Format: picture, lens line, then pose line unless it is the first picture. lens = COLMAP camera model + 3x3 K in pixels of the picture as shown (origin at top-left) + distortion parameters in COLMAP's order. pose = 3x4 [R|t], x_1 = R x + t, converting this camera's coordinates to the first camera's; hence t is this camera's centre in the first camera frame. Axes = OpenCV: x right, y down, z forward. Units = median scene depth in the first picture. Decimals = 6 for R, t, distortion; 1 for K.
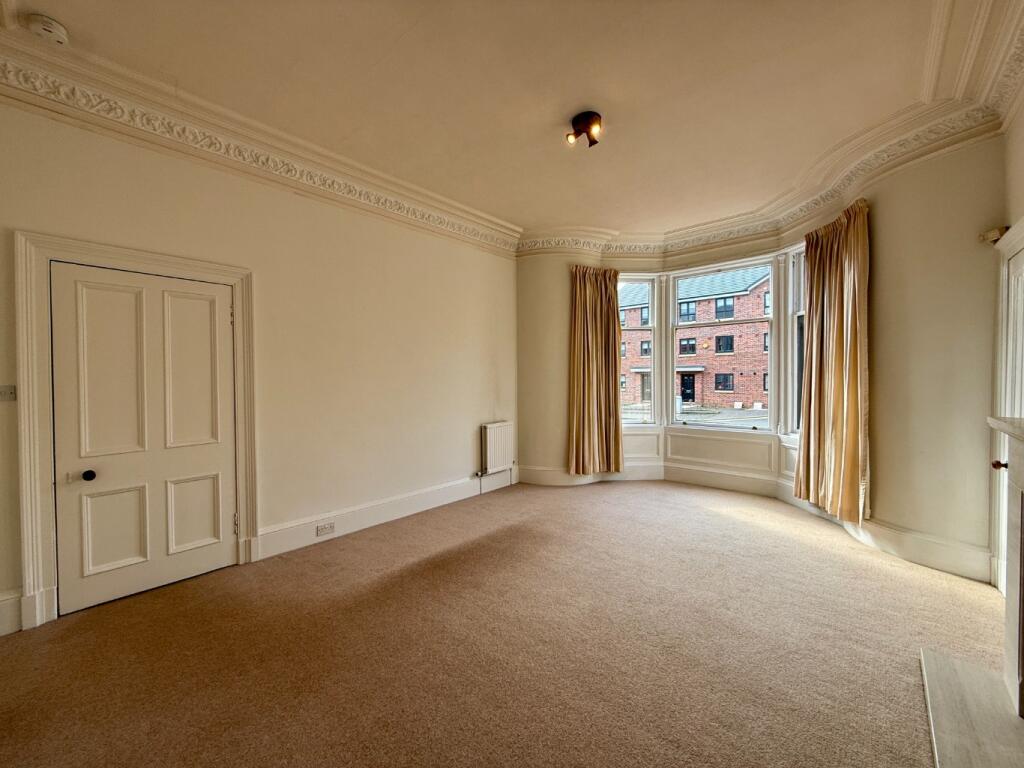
lens RADIAL K [[407.5, 0, 509.6], [0, 407.5, 381.7], [0, 0, 1]] dist [0.000045, 0.000474]
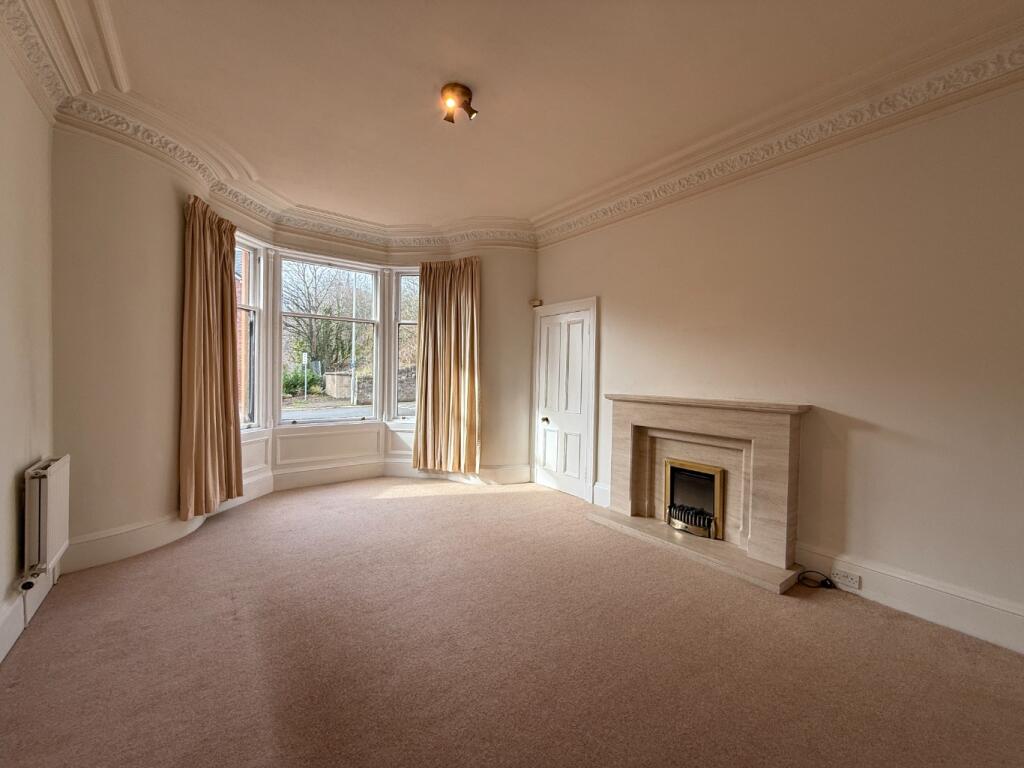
lens RADIAL K [[407.5, 0, 508.7], [0, 407.5, 385.6], [0, 0, 1]] dist [0.000045, 0.000474]
pose [[0.184841, -0.019056, 0.982584, -0.430439], [-0.008223, 0.999747, 0.020936, -0.002706], [-0.982734, -0.011950, 0.184638, 0.432373]]
